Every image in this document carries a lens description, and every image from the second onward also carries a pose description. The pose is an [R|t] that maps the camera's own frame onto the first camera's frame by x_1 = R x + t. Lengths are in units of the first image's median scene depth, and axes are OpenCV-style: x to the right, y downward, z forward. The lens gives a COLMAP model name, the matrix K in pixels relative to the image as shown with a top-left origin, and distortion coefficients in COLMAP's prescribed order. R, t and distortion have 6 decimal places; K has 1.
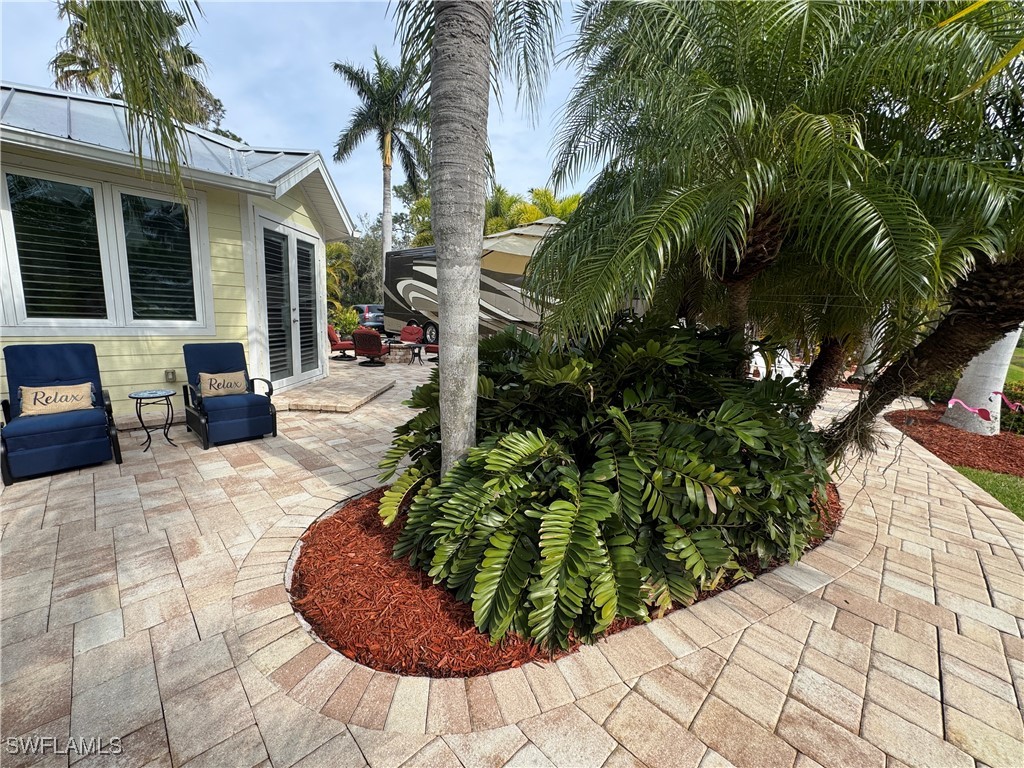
lens RADIAL K [[407.6, 0, 509.9], [0, 407.6, 382.2], [0, 0, 1]] dist [-0.003177, 0.000699]
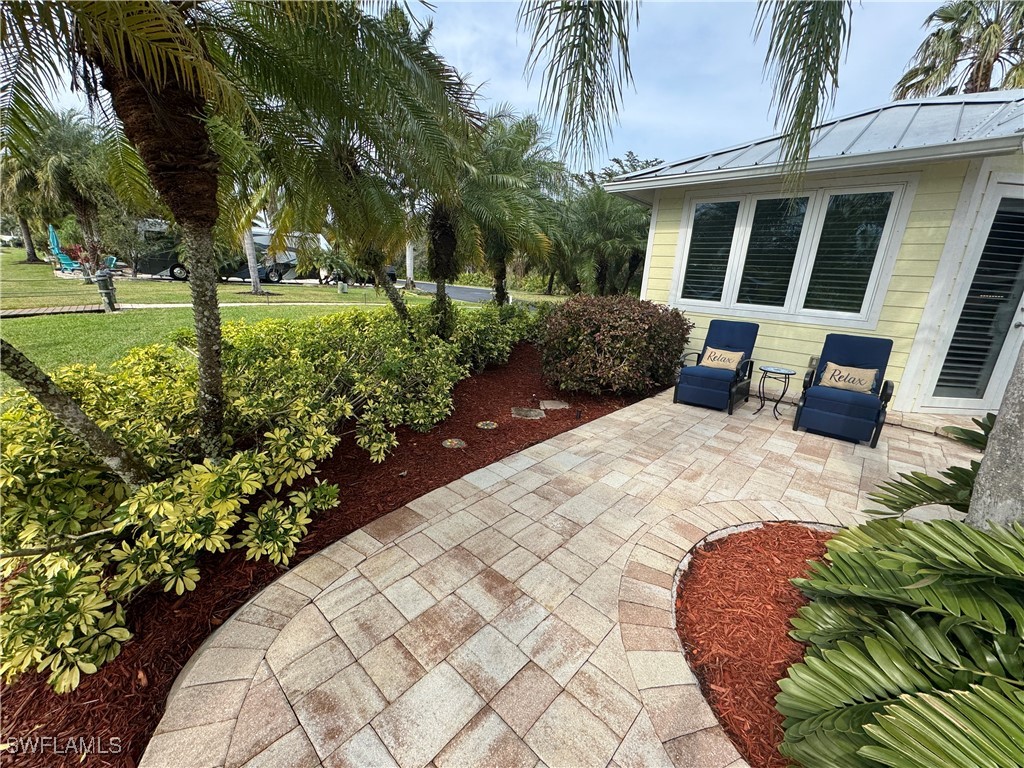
lens RADIAL K [[407.6, 0, 507.3], [0, 407.6, 380.7], [0, 0, 1]] dist [-0.003177, 0.000699]
pose [[0.039366, 0.206303, -0.977696, 0.200199], [-0.225663, 0.955011, 0.192430, 0.006777], [0.973410, 0.213055, 0.084150, 0.146256]]
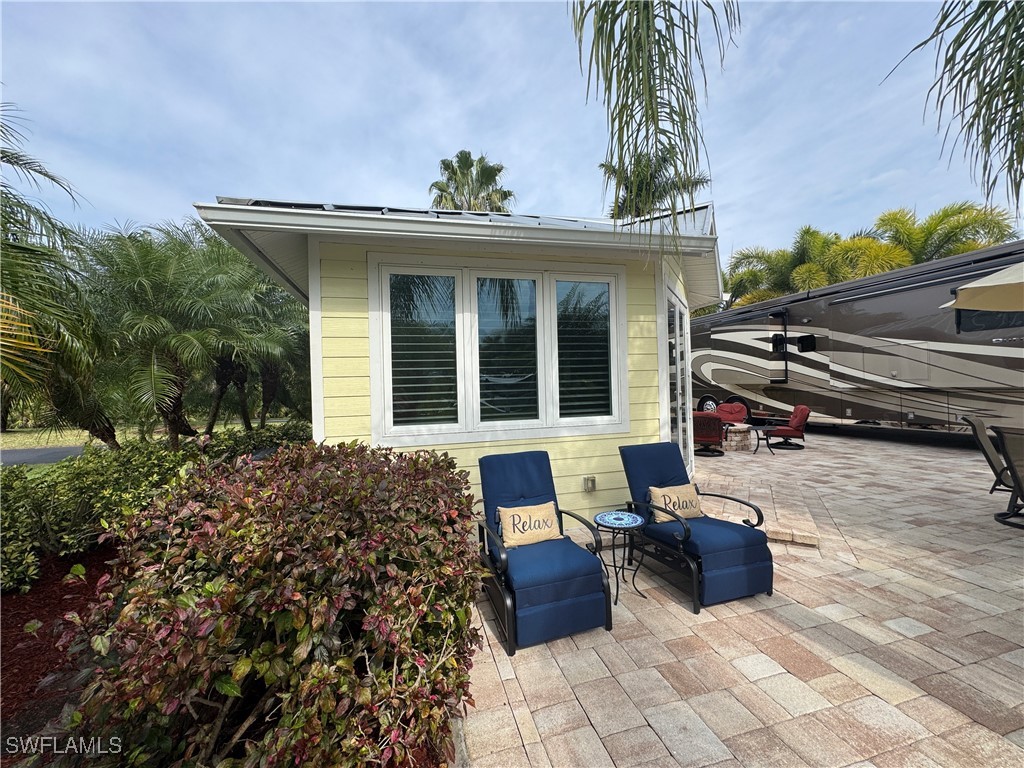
lens RADIAL K [[407.6, 0, 513.8], [0, 407.6, 387.0], [0, 0, 1]] dist [-0.003177, 0.000699]
pose [[0.859582, -0.071859, -0.505920, -0.575581], [-0.016418, 0.985668, -0.167896, -0.072764], [0.510734, 0.152626, 0.846083, 0.209506]]
